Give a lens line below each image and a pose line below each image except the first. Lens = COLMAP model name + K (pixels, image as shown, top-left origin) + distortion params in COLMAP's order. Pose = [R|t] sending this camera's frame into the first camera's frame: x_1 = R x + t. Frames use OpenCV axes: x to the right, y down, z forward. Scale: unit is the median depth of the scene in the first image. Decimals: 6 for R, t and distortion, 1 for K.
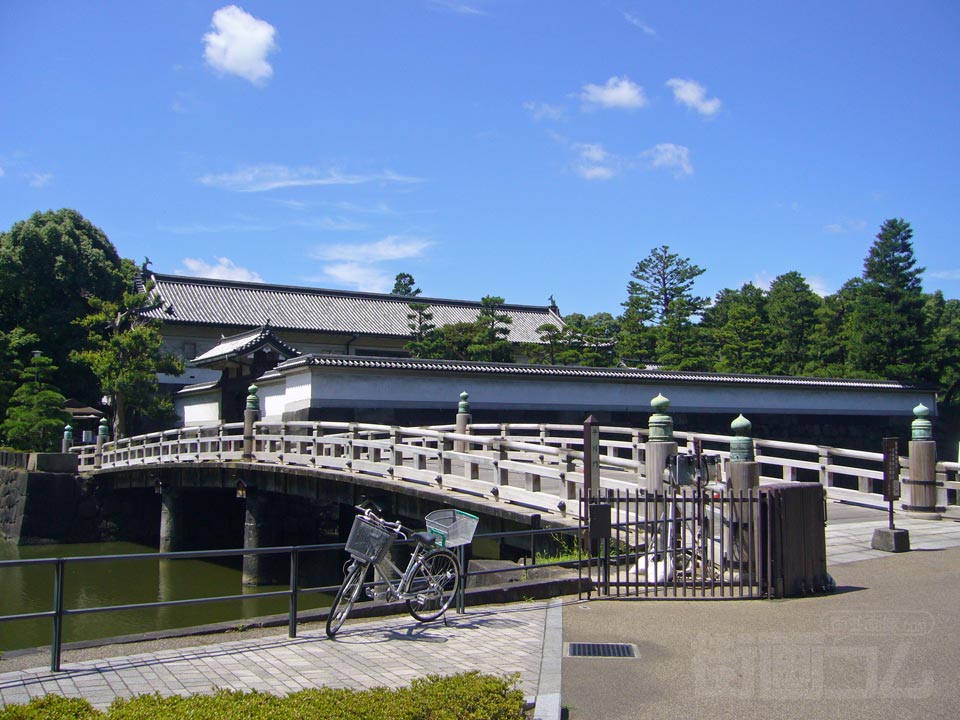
lens RADIAL K [[990.0, 0, 480.0], [0, 990.0, 360.0], [0, 0, 1]] dist [-0.073431, 0.000385]
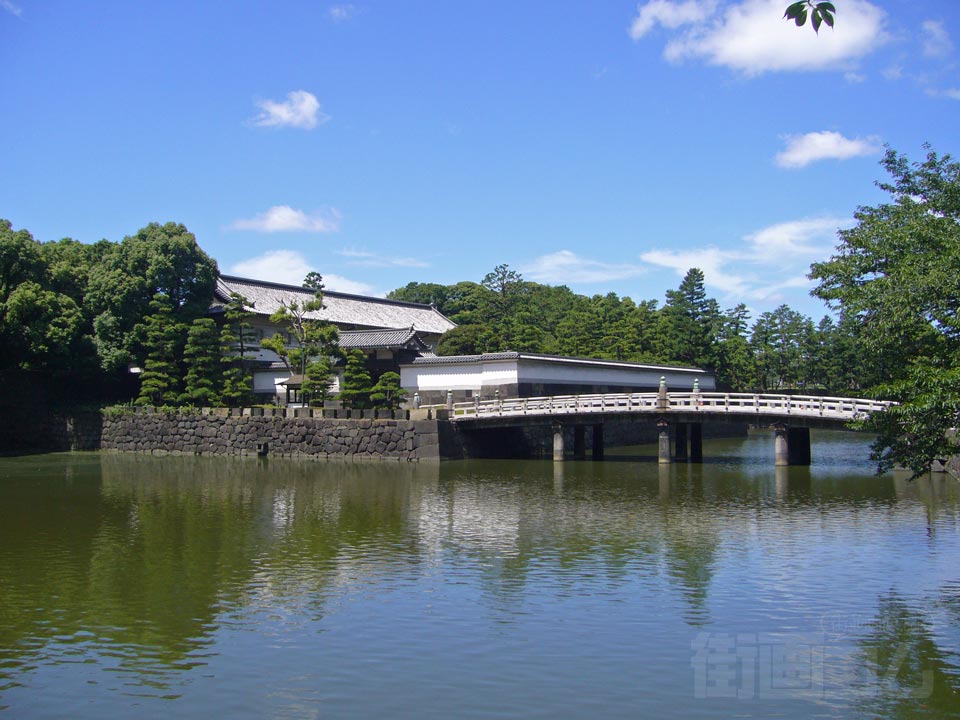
lens RADIAL K [[990.0, 0, 480.0], [0, 990.0, 360.0], [0, 0, 1]] dist [-0.073431, 0.000385]
pose [[0.901891, 0.020103, 0.431496, -0.617817], [-0.034994, 0.999034, 0.026599, -0.022886], [-0.430545, -0.039089, 0.901722, -0.341549]]
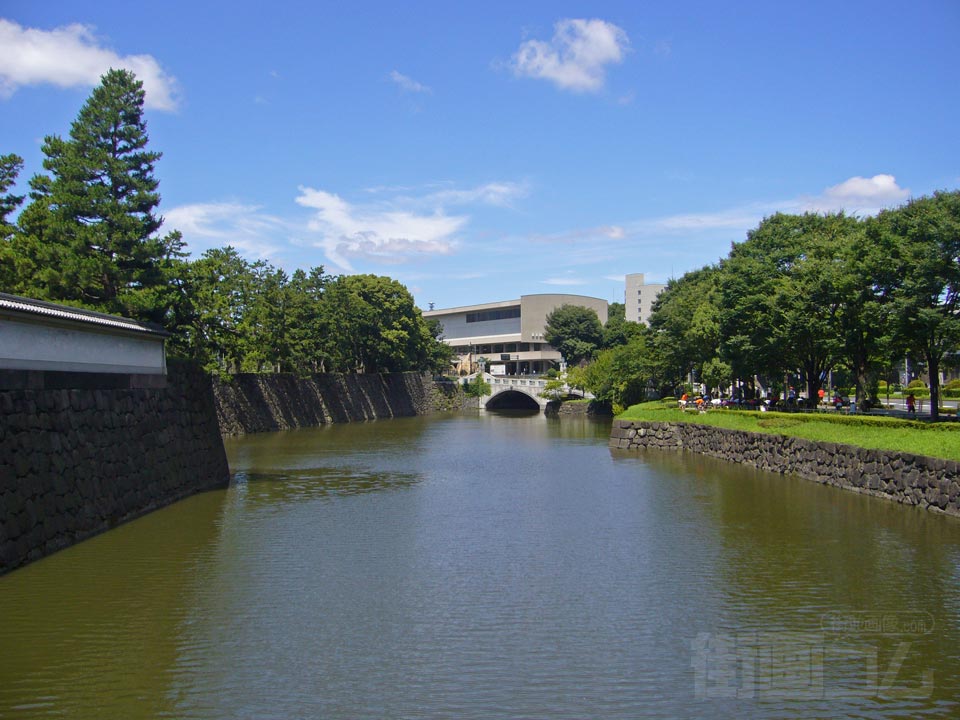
lens RADIAL K [[990.0, 0, 480.0], [0, 990.0, 360.0], [0, 0, 1]] dist [-0.073431, 0.000385]
pose [[0.501252, 0.018716, 0.865099, -0.012203], [-0.064496, 0.997793, 0.015783, 0.022644], [-0.862894, -0.063706, 0.501353, 0.468638]]
